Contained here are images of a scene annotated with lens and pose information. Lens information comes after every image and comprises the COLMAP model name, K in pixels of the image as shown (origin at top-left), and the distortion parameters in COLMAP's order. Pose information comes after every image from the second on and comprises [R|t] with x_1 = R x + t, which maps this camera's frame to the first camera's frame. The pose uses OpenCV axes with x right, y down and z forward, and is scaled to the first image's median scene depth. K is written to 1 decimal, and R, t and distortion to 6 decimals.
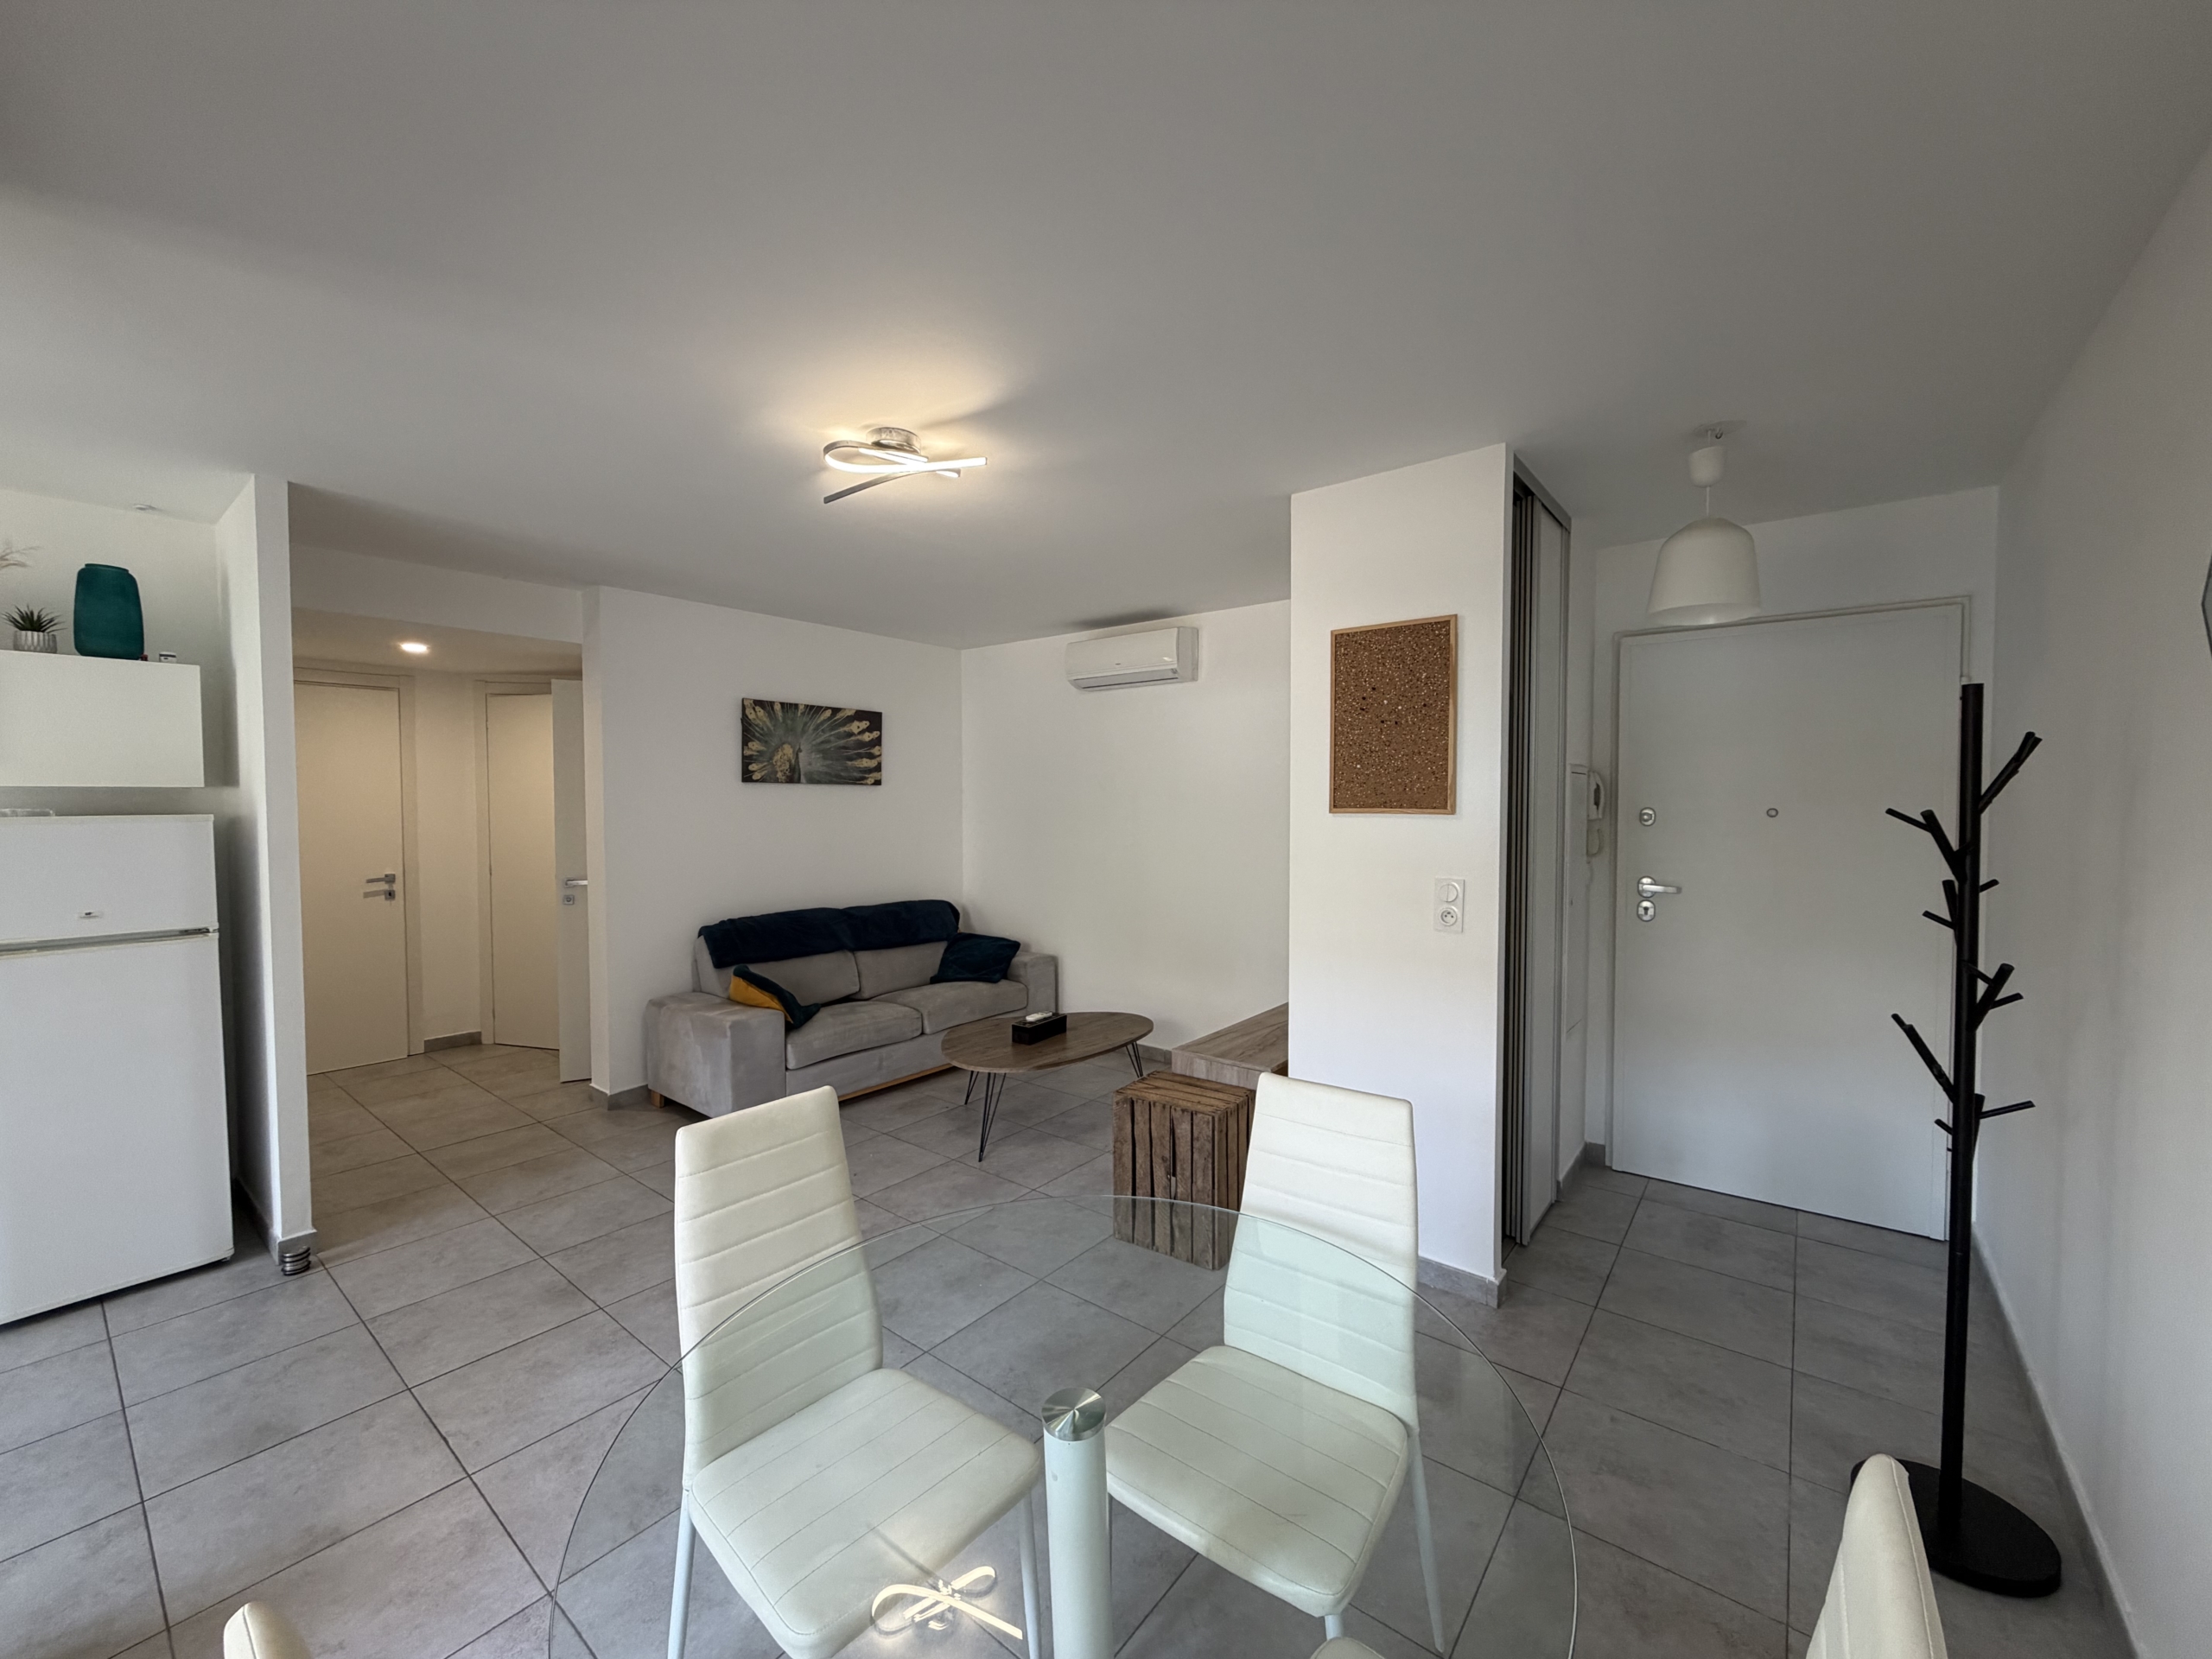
lens RADIAL K [[877.9, 0, 1106.0], [0, 877.9, 829.5], [0, 0, 1]] dist [0.000554, 0.000283]
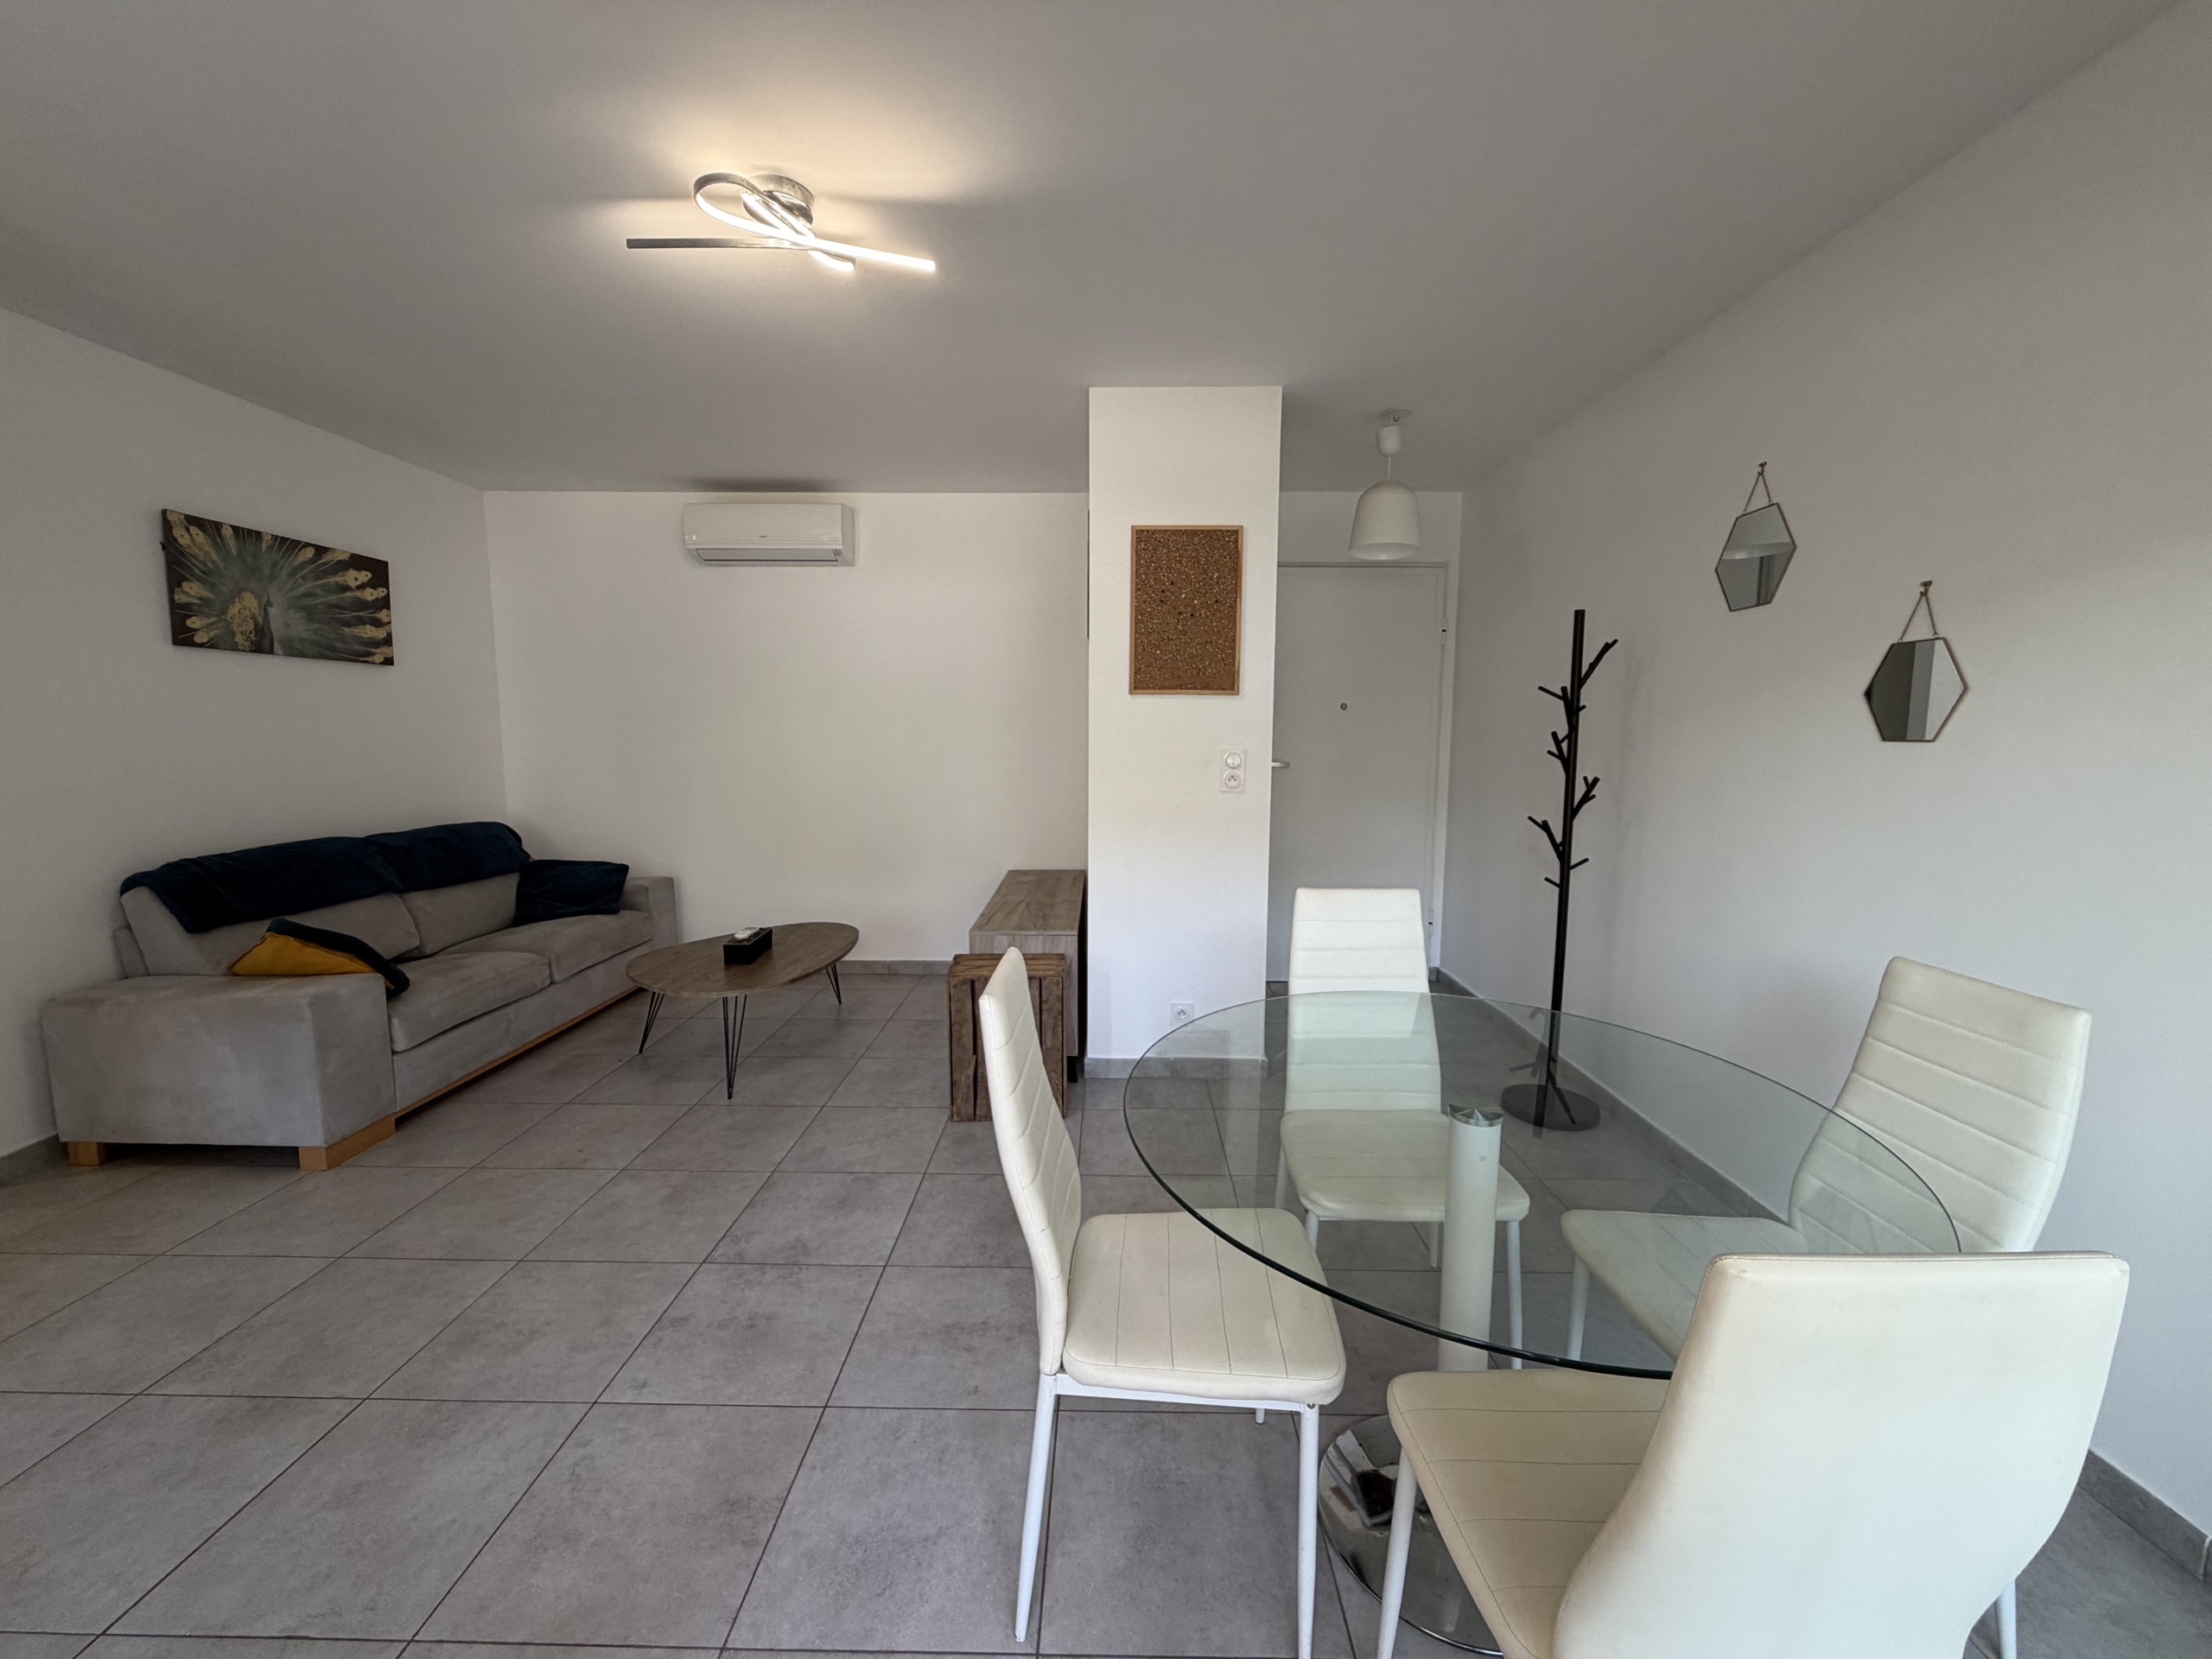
lens RADIAL K [[875.9, 0, 1101.9], [0, 875.9, 829.2], [0, 0, 1]] dist [-0.000357, 0.000069]
pose [[0.791733, -0.064646, 0.607437, -0.277058], [0.014101, 0.996054, 0.087626, 0.032474], [-0.610705, -0.060811, 0.789520, 0.083259]]
